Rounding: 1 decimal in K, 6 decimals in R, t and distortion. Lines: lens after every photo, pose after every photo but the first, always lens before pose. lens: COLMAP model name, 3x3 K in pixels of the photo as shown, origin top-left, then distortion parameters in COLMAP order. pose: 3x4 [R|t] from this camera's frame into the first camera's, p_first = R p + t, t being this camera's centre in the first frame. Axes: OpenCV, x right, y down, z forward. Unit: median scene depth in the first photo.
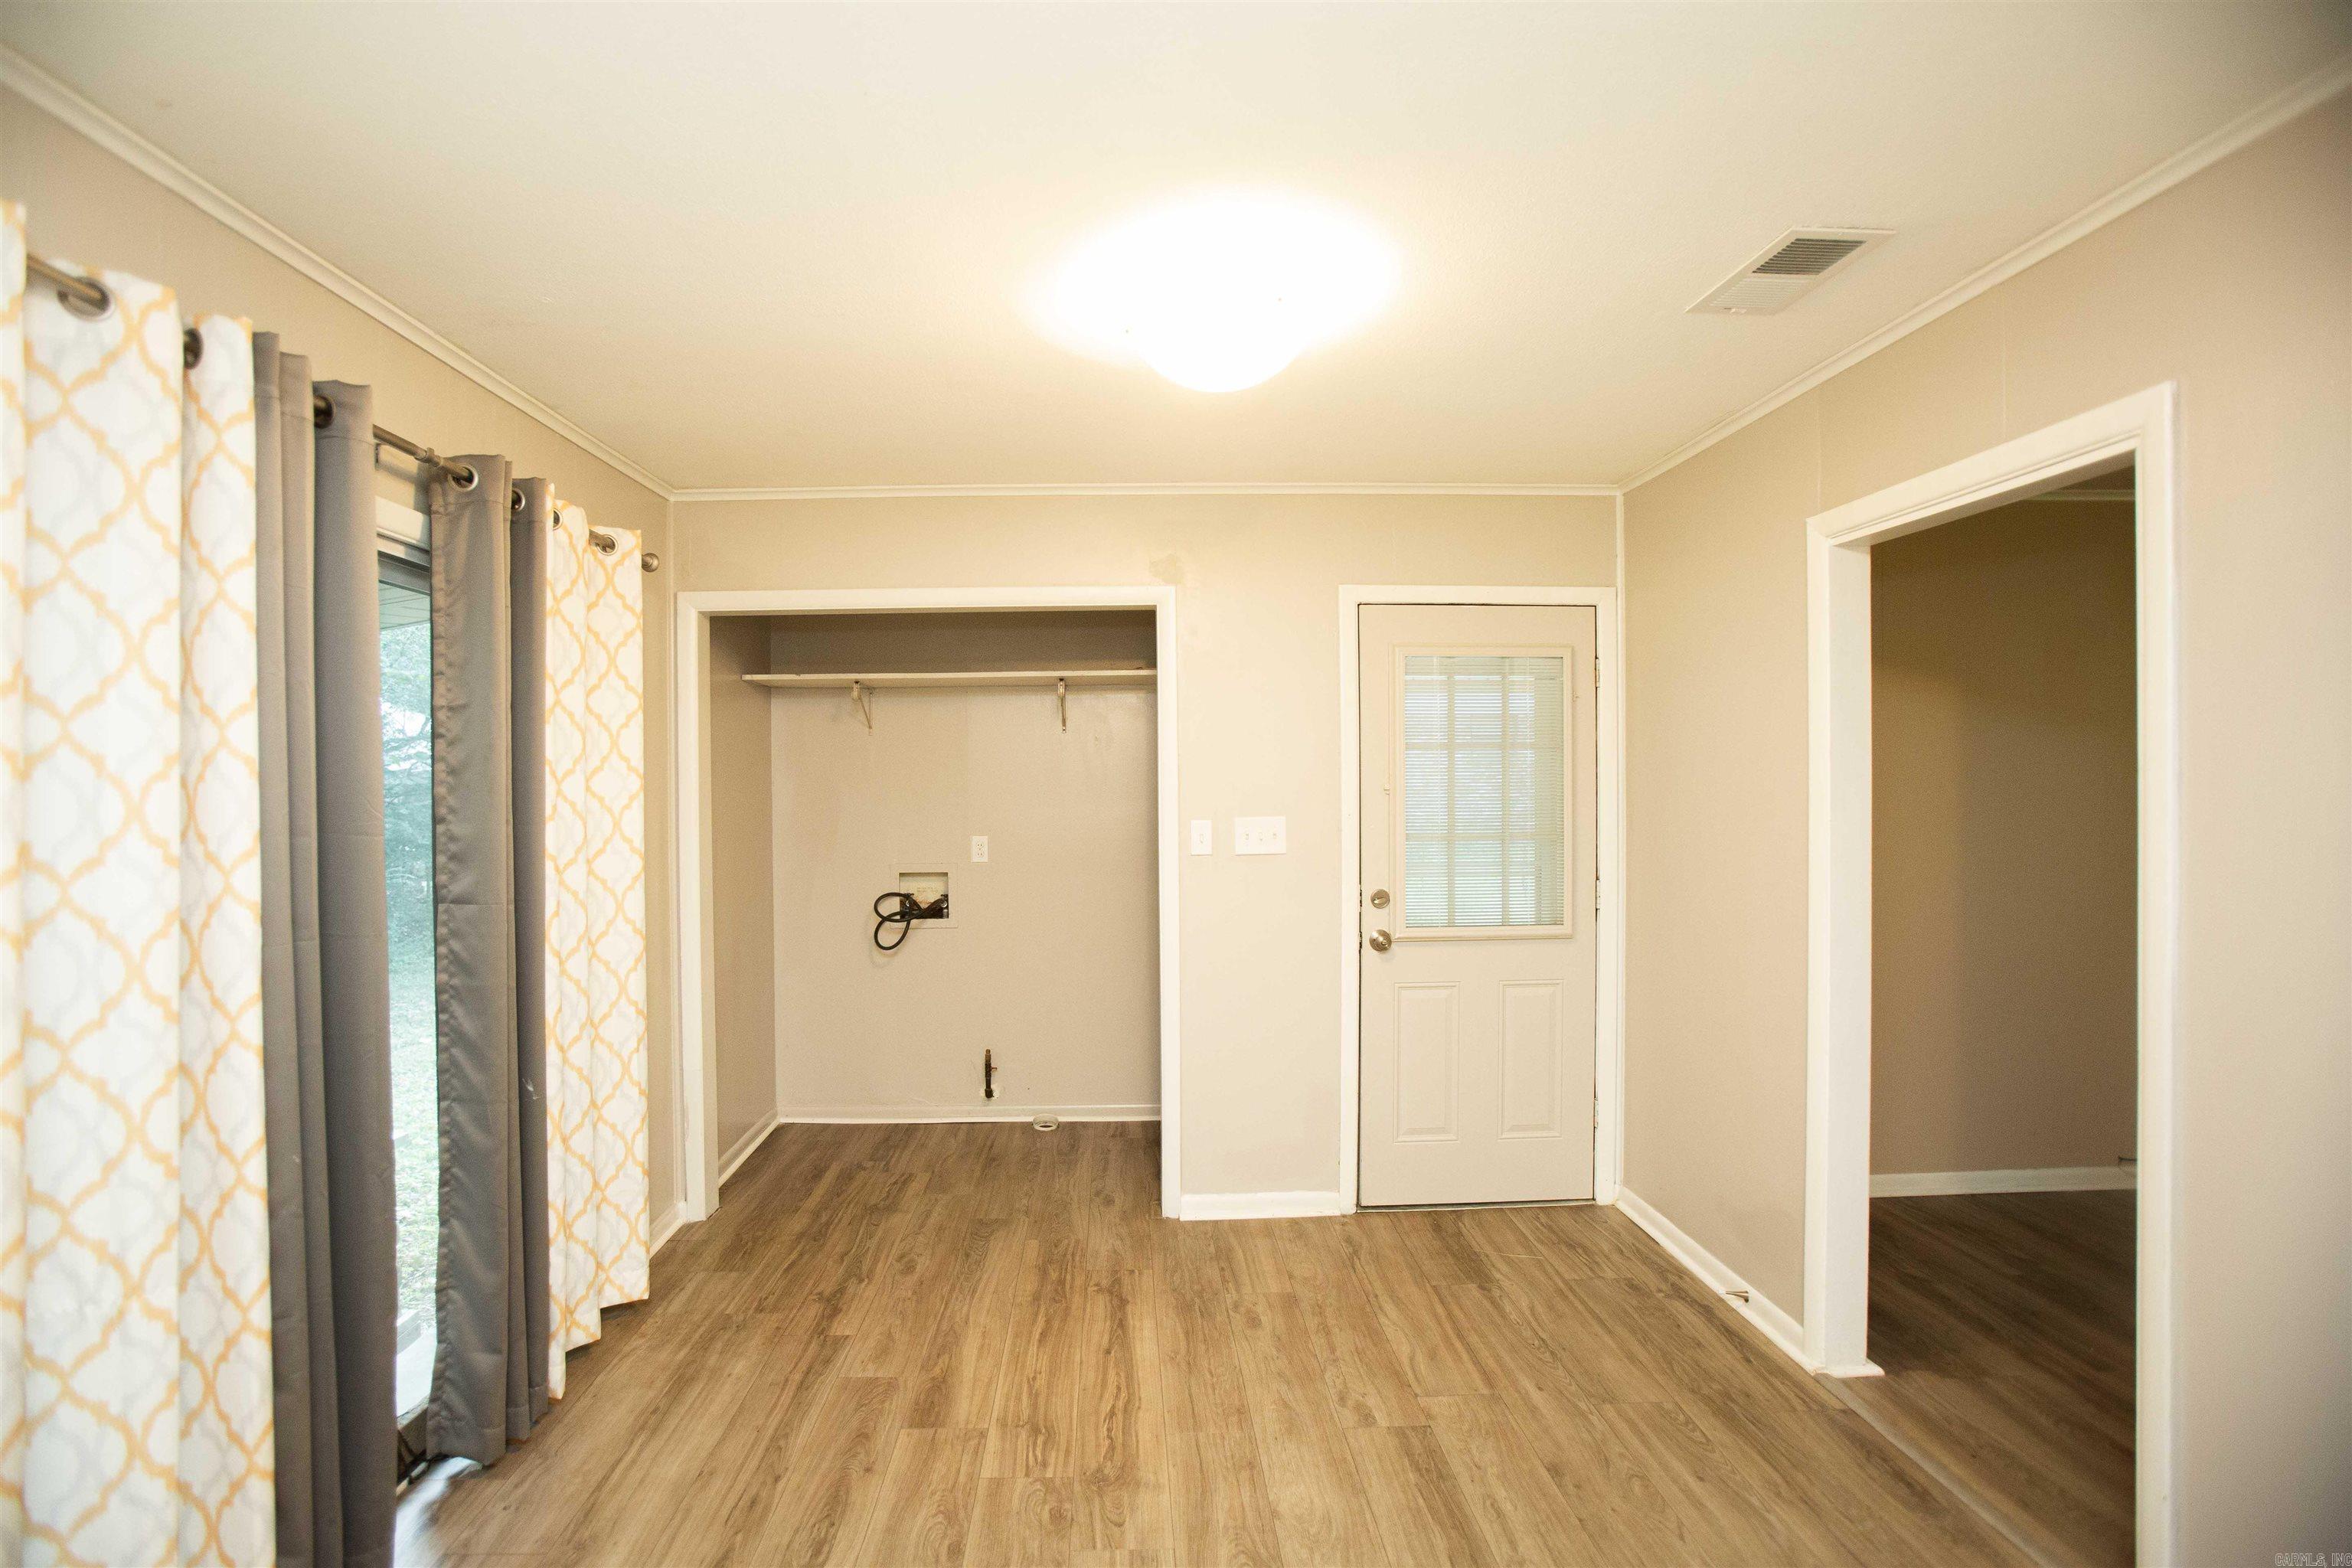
lens RADIAL K [[1088.3, 0, 1127.4], [0, 1088.3, 784.3], [0, 0, 1]] dist [-0.081347, 0.034650]
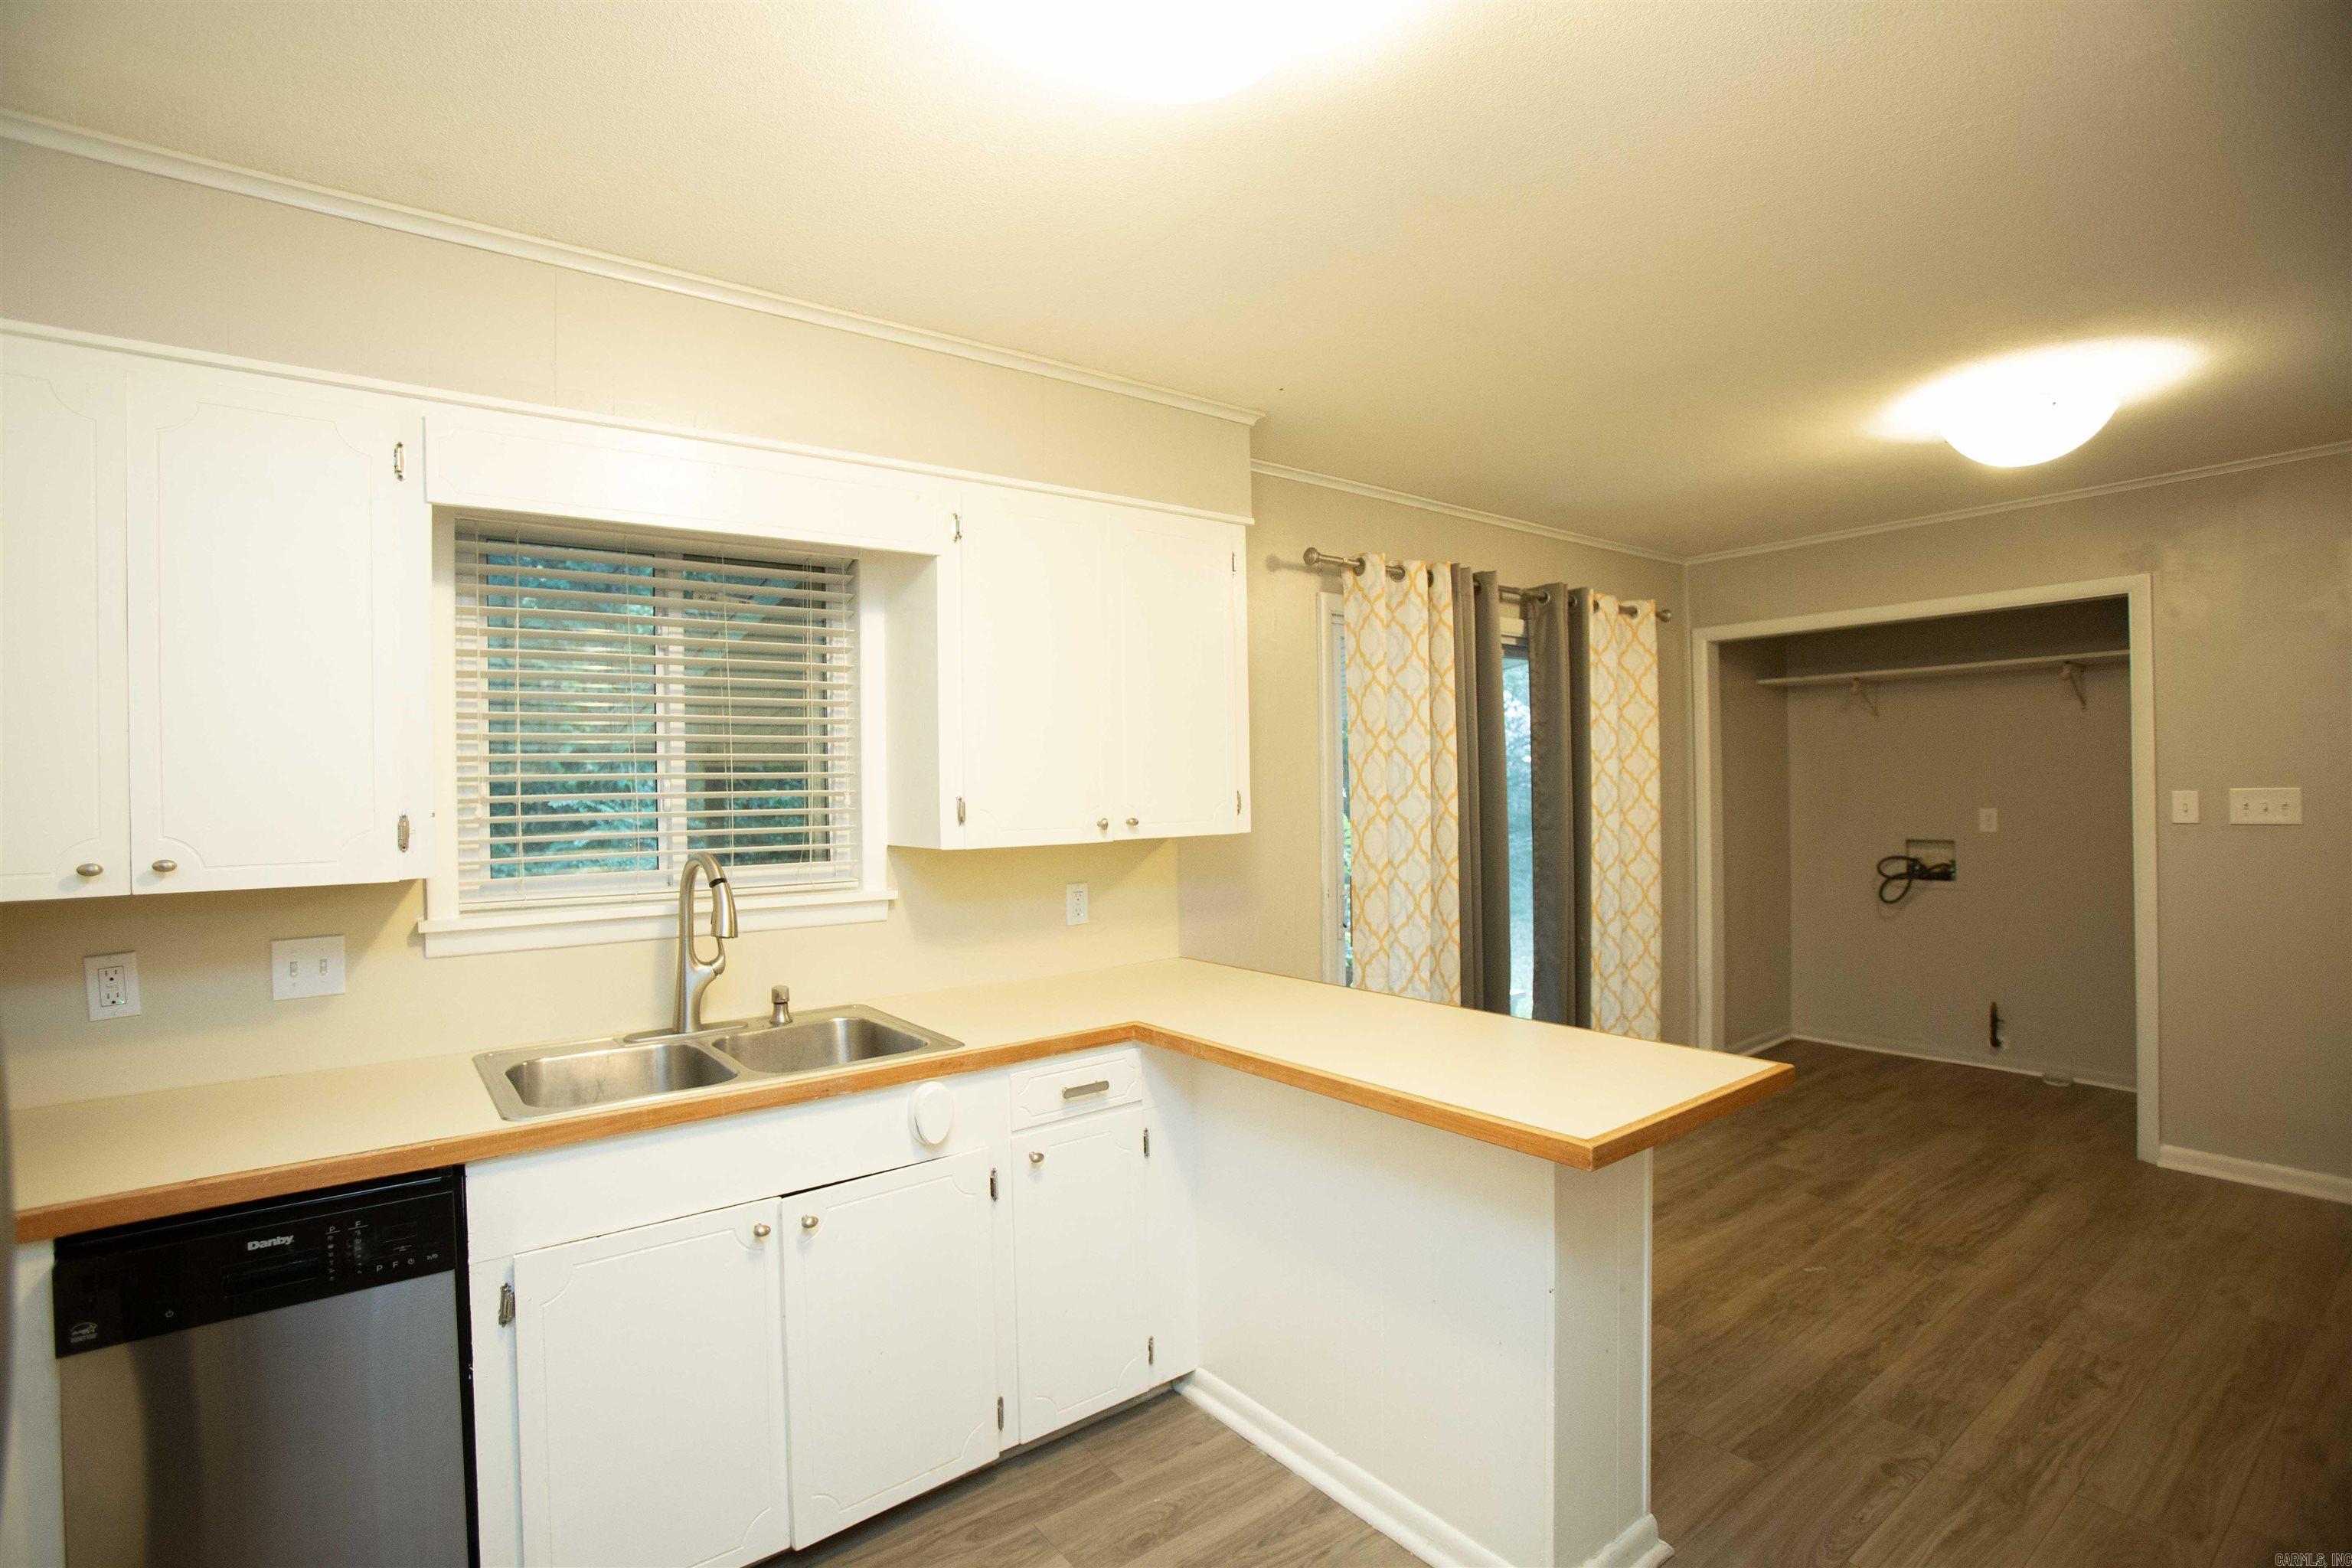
lens RADIAL K [[1088.3, 0, 1127.4], [0, 1088.3, 784.3], [0, 0, 1]] dist [-0.081347, 0.034650]
pose [[0.570394, -0.002359, -0.821368, 0.431814], [0.011378, 0.999923, 0.005030, 0.014310], [0.821292, -0.012215, 0.570377, -0.581977]]
